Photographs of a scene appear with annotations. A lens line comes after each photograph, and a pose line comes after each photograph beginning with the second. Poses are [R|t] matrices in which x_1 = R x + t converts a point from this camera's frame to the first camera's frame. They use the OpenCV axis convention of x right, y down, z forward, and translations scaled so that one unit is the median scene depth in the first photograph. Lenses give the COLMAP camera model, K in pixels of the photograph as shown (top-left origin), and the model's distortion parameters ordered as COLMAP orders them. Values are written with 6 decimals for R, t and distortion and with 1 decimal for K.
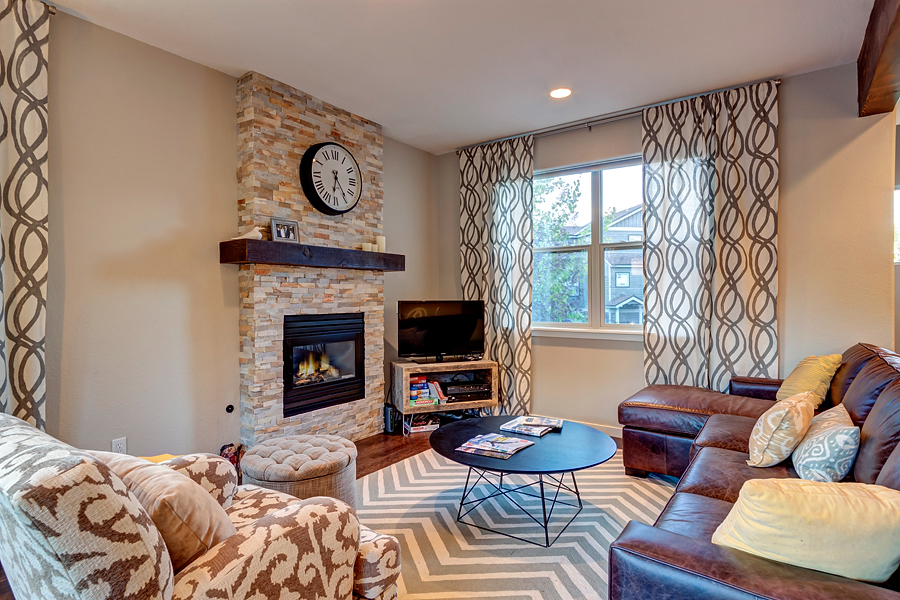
lens RADIAL K [[481.7, 0, 450.1], [0, 481.7, 296.4], [0, 0, 1]] dist [0.016554, -0.001407]
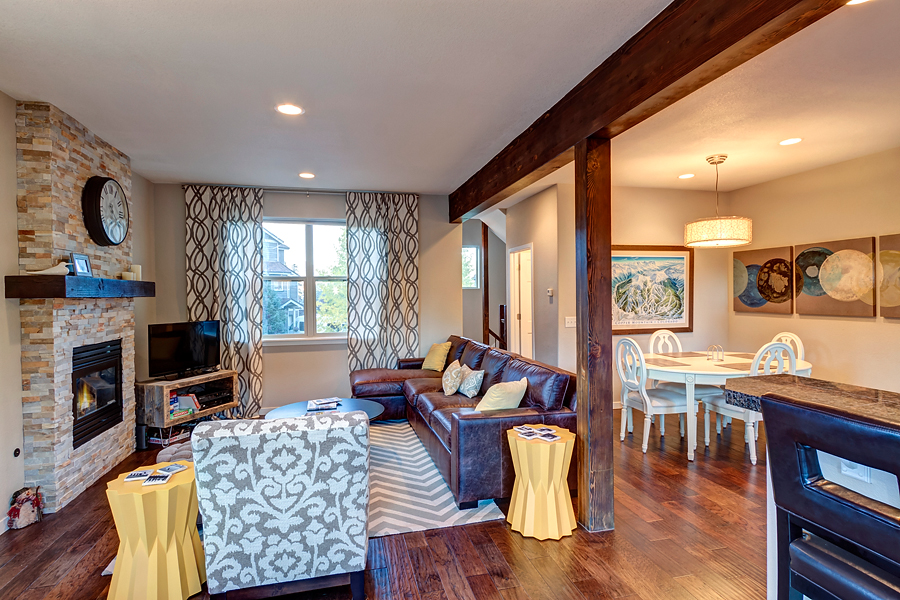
lens RADIAL K [[457.7, 0, 449.6], [0, 457.7, 297.2], [0, 0, 1]] dist [0.024751, -0.000016]
pose [[0.651112, -0.006198, 0.758956, -0.513371], [0.006665, 0.999975, 0.002448, -0.056989], [-0.758952, 0.003464, 0.651137, -0.200054]]
